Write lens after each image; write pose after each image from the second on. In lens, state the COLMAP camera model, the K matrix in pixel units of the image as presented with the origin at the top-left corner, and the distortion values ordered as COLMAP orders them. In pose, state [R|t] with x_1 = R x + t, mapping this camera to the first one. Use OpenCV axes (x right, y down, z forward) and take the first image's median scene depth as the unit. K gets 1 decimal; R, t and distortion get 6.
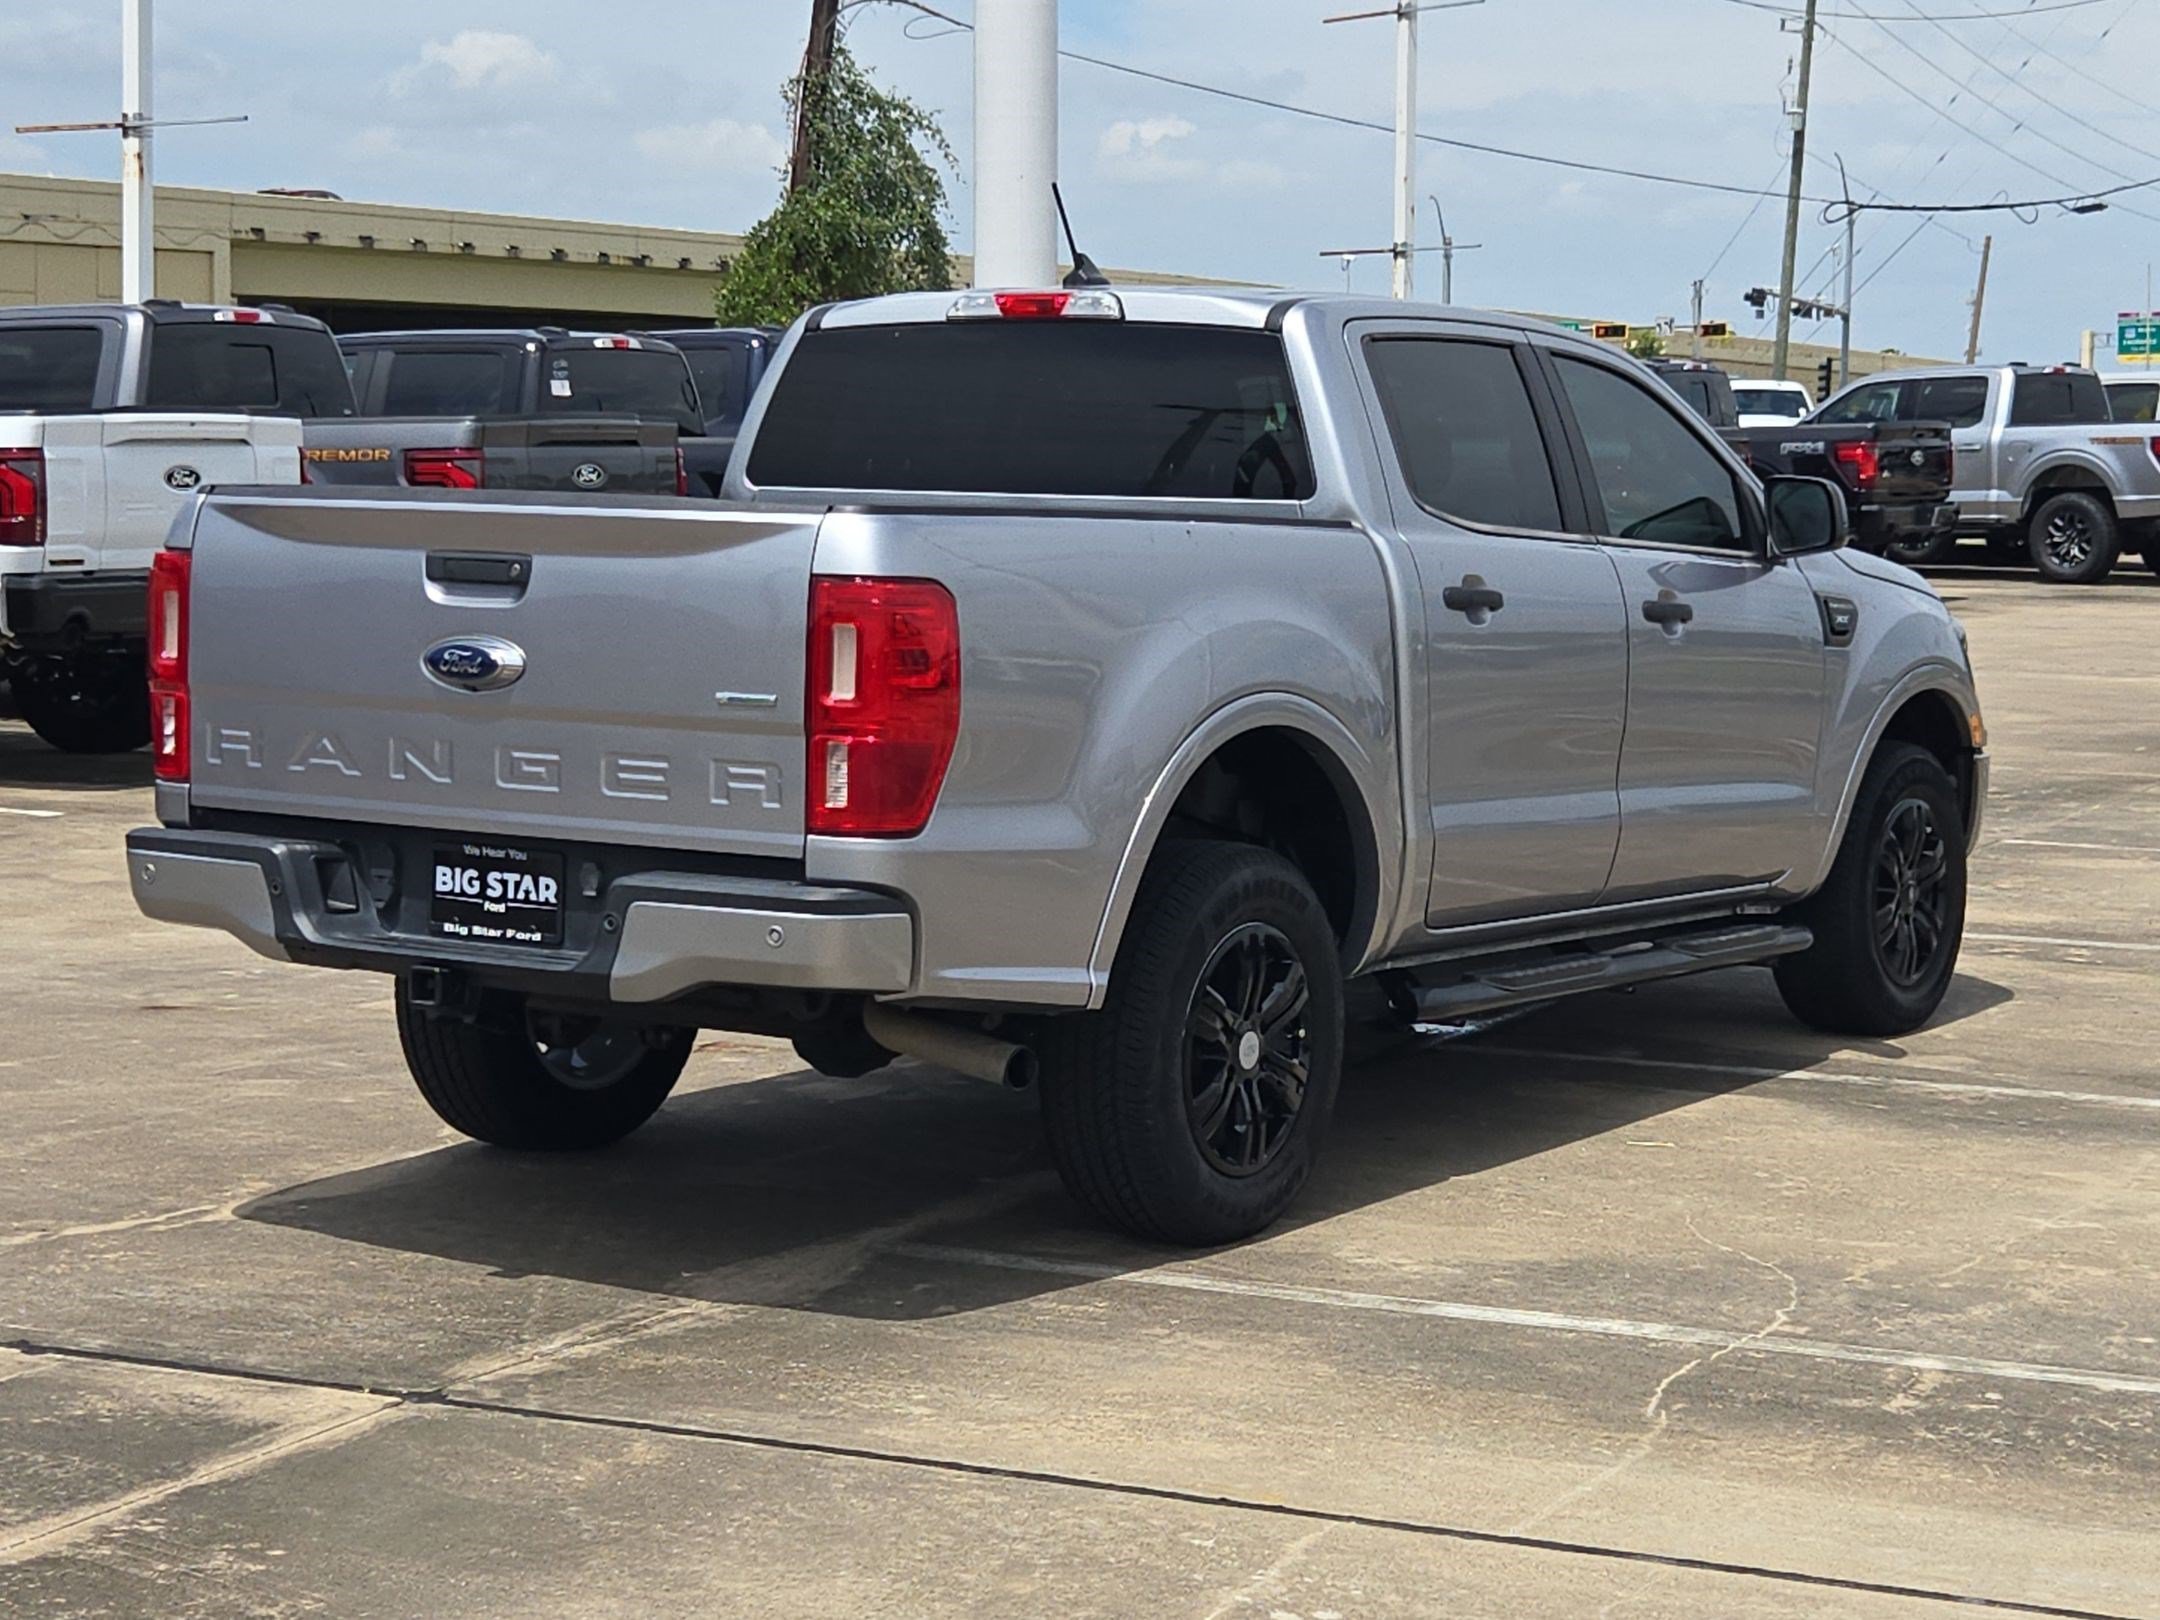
lens RADIAL K [[4197.0, 0, 1083.0], [0, 4197.0, 758.3], [0, 0, 1]] dist [0.036167, 0.081102]
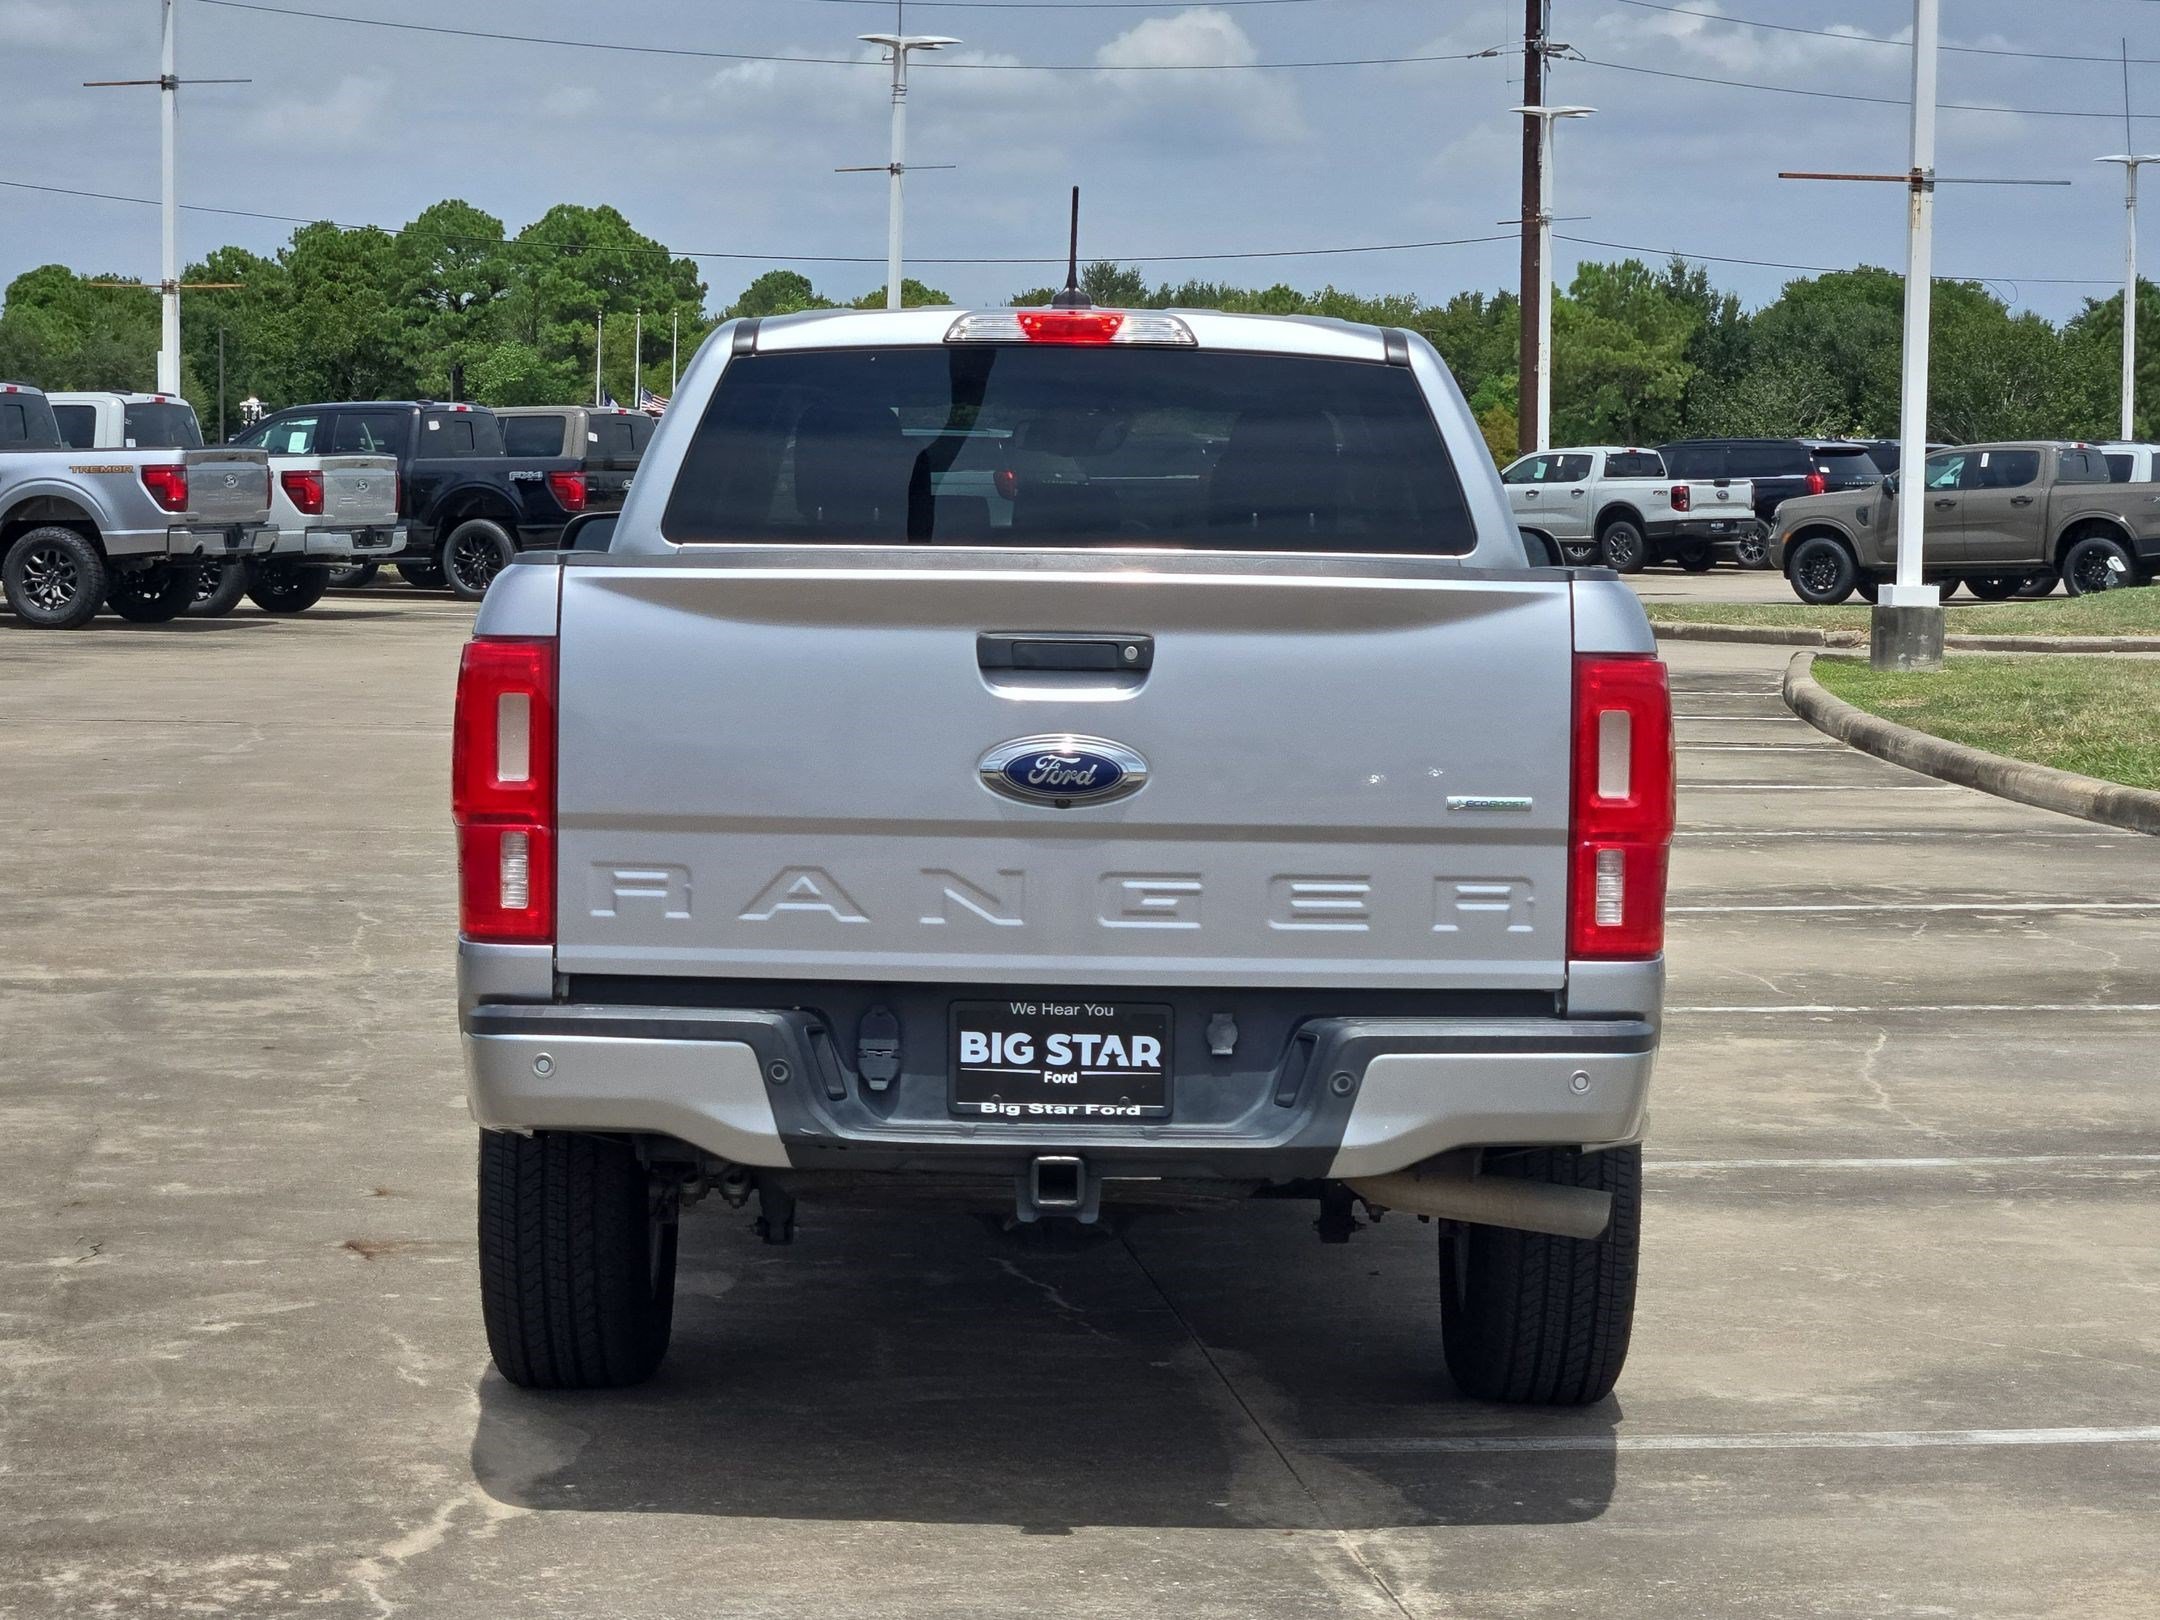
lens RADIAL K [[4716.6, 0, 1080.0], [0, 4716.6, 810.0], [0, 0, 1]] dist [-1.105213, 15.504285]
pose [[0.835403, -0.039174, 0.548240, -0.593696], [0.039604, 0.999154, 0.011045, -0.023787], [-0.548209, 0.012485, 0.836248, 0.240480]]
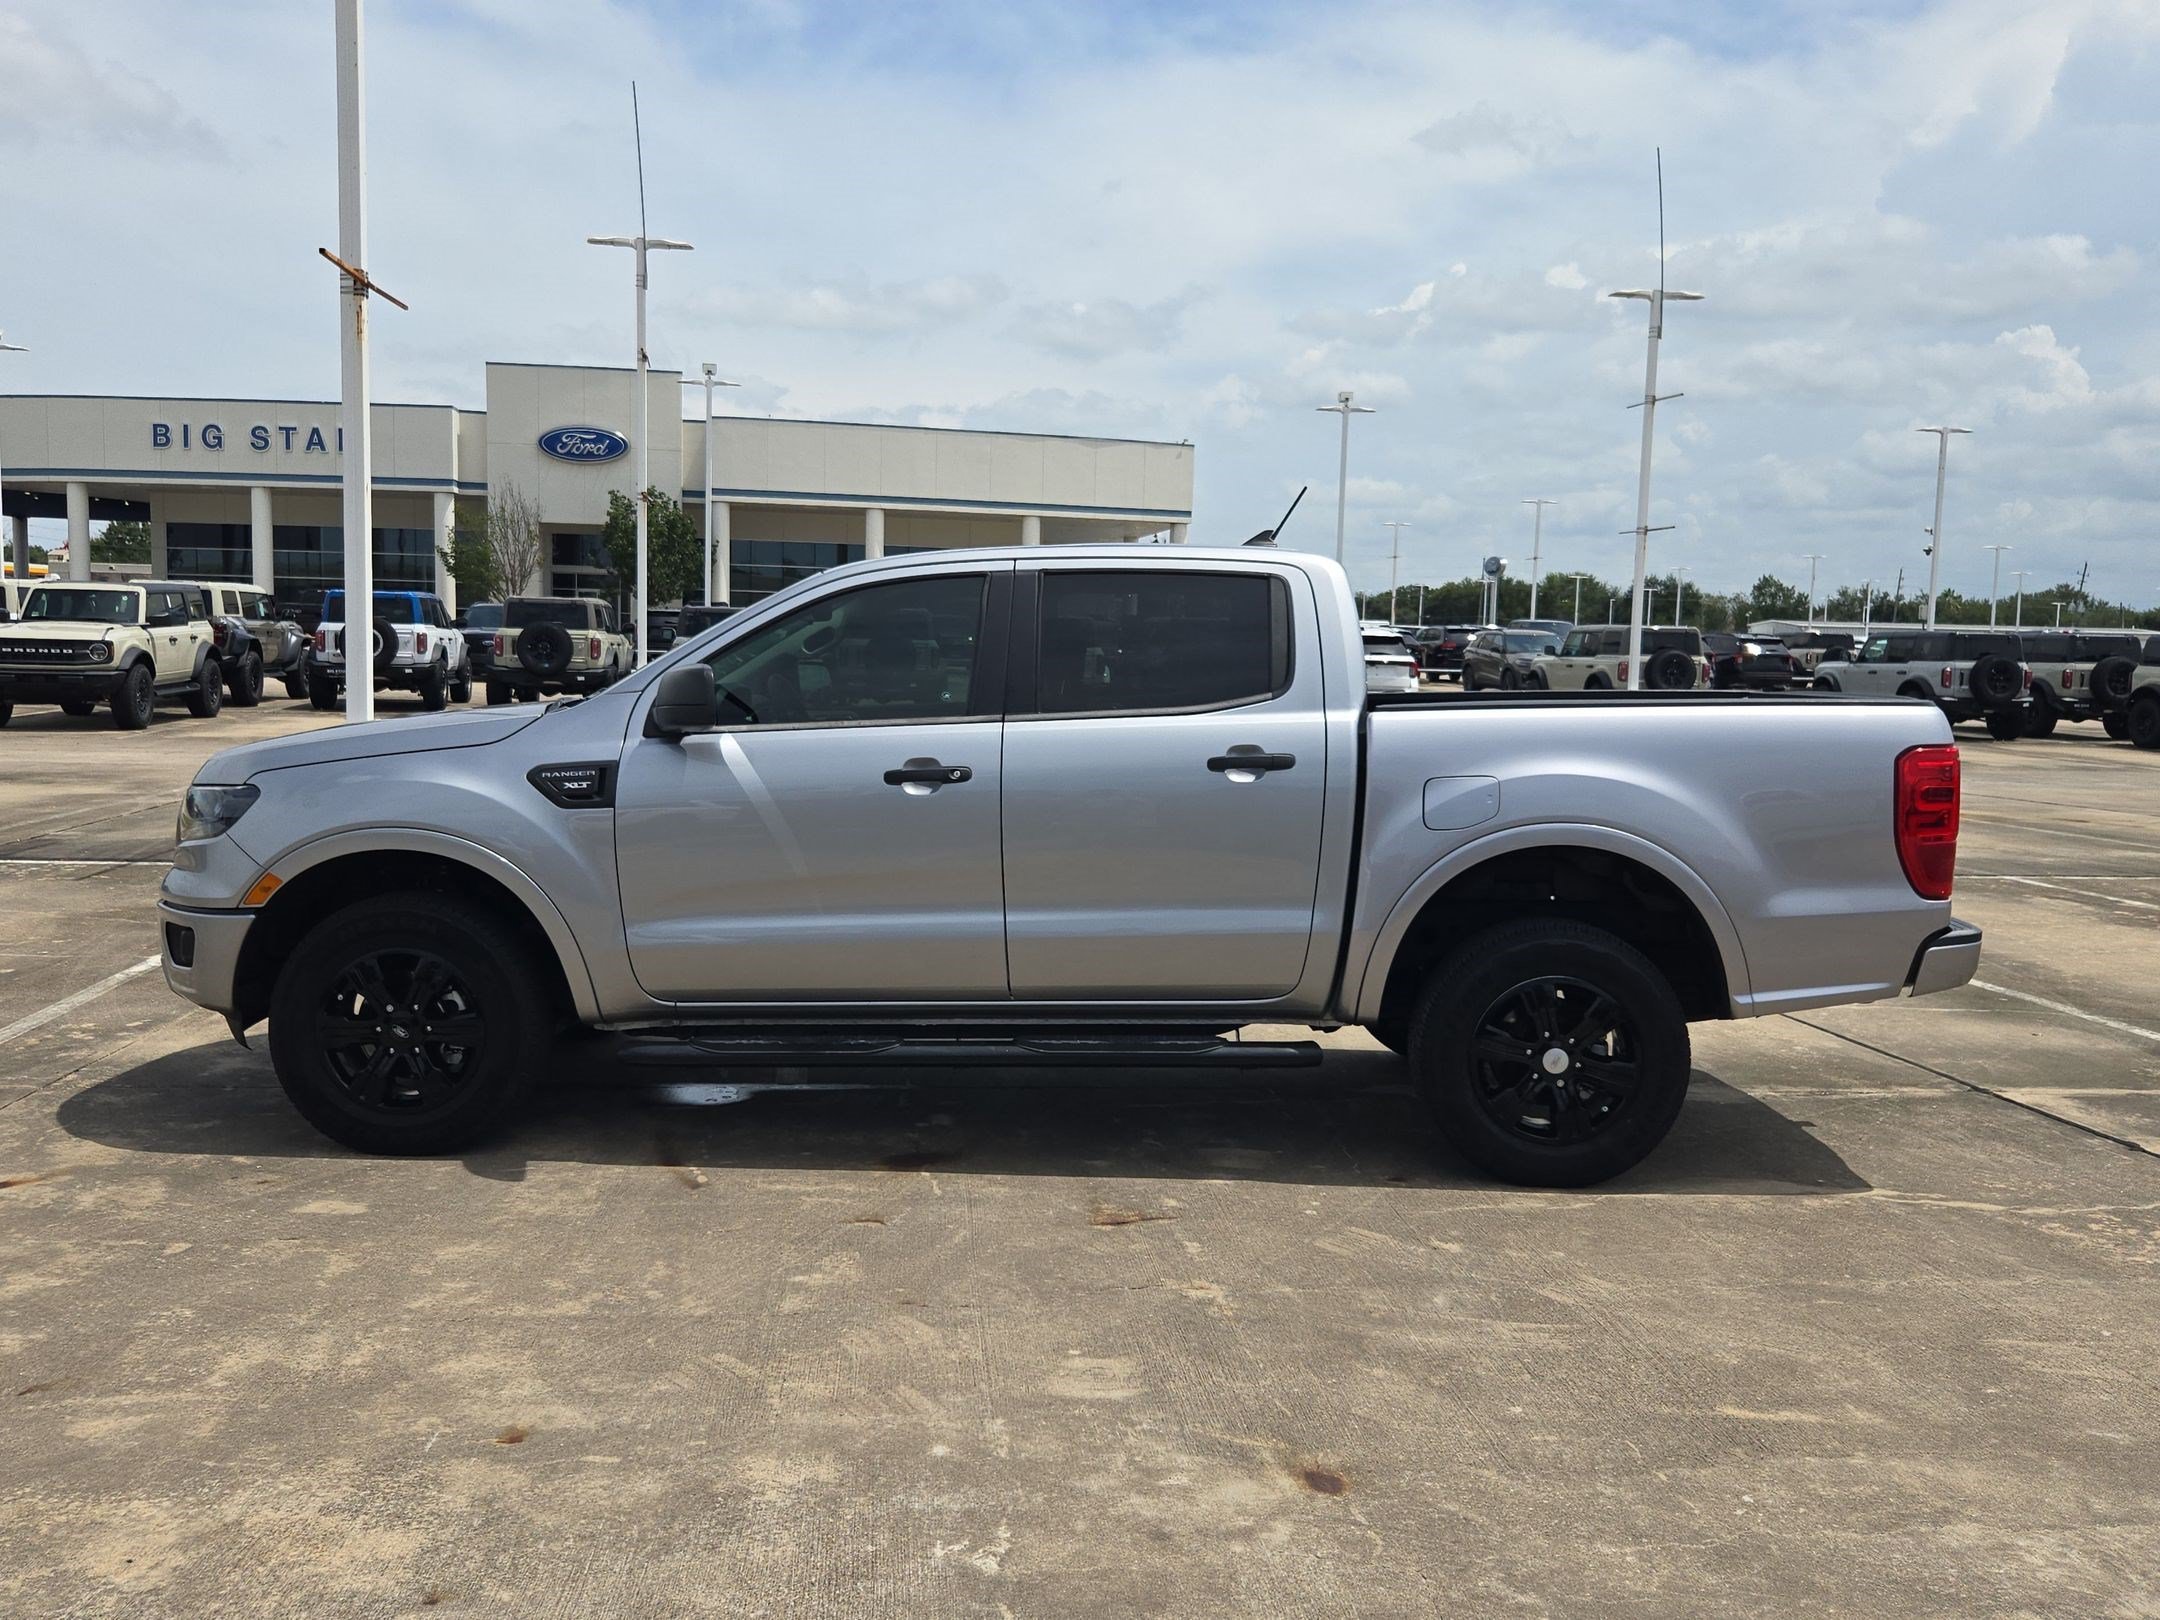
lens RADIAL K [[1610.8, 0, 1039.8], [0, 1610.8, 812.1], [0, 0, 1]] dist [0.031236, -0.004031]
pose [[-0.463972, -0.106929, 0.879373, -0.602690], [0.040557, 0.989083, 0.141669, -0.137461], [-0.884921, 0.101395, -0.454570, 1.594224]]
